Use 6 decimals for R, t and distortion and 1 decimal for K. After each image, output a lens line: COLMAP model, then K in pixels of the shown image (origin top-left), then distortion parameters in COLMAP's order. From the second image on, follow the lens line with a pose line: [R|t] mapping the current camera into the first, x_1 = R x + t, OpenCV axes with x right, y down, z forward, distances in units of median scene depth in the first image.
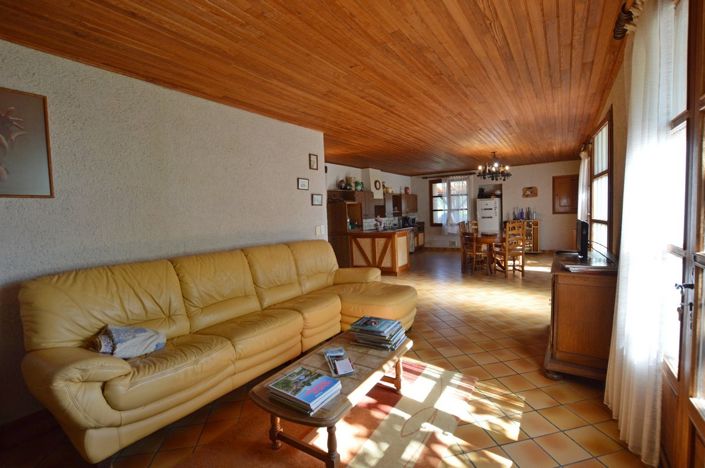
lens RADIAL K [[316.8, 0, 359.0], [0, 316.8, 233.2], [0, 0, 1]] dist [-0.018041, 0.000605]
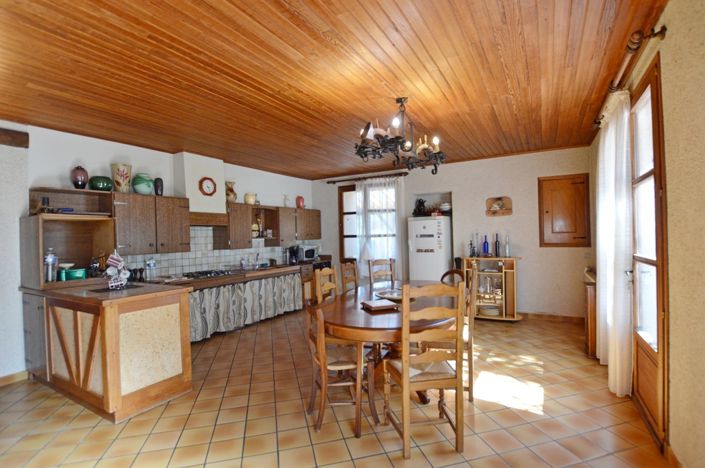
lens RADIAL K [[333.3, 0, 354.8], [0, 333.3, 235.3], [0, 0, 1]] dist [-0.034544, -0.000410]
pose [[0.998668, 0.015301, 0.049269, 0.247260], [-0.011915, 0.997594, -0.068290, -0.034927], [-0.050195, 0.067612, 0.996448, 0.412400]]
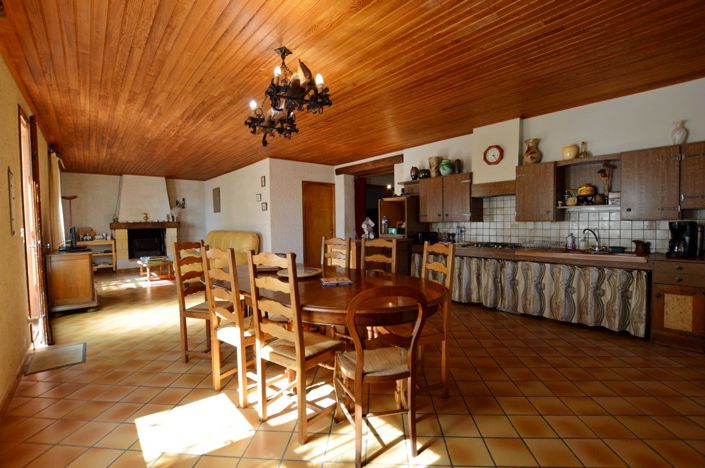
lens RADIAL K [[316.8, 0, 353.8], [0, 316.8, 230.3], [0, 0, 1]] dist [-0.018041, 0.000605]
pose [[-0.281706, 0.075341, -0.956538, 0.546622], [-0.030927, 0.995681, 0.087533, -0.063872], [0.959002, 0.054241, -0.278160, 0.844073]]
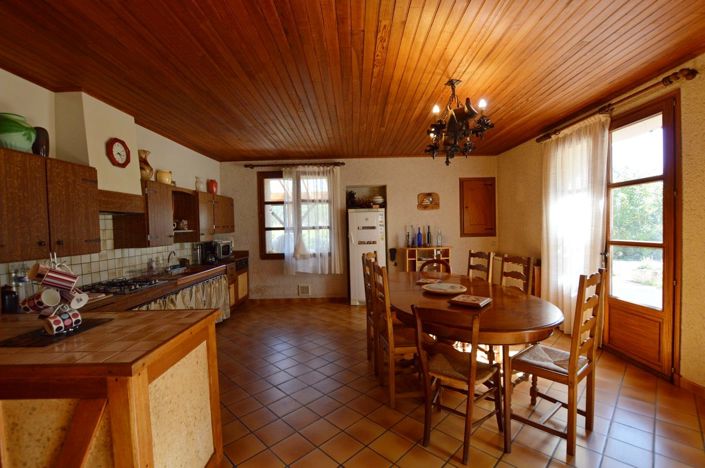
lens RADIAL K [[316.8, 0, 354.5], [0, 316.8, 232.3], [0, 0, 1]] dist [-0.018041, 0.000605]
pose [[0.842011, 0.006415, 0.539422, 0.083003], [0.026755, 0.998202, -0.053633, -0.037972], [-0.538797, 0.059592, 0.840325, 0.530206]]
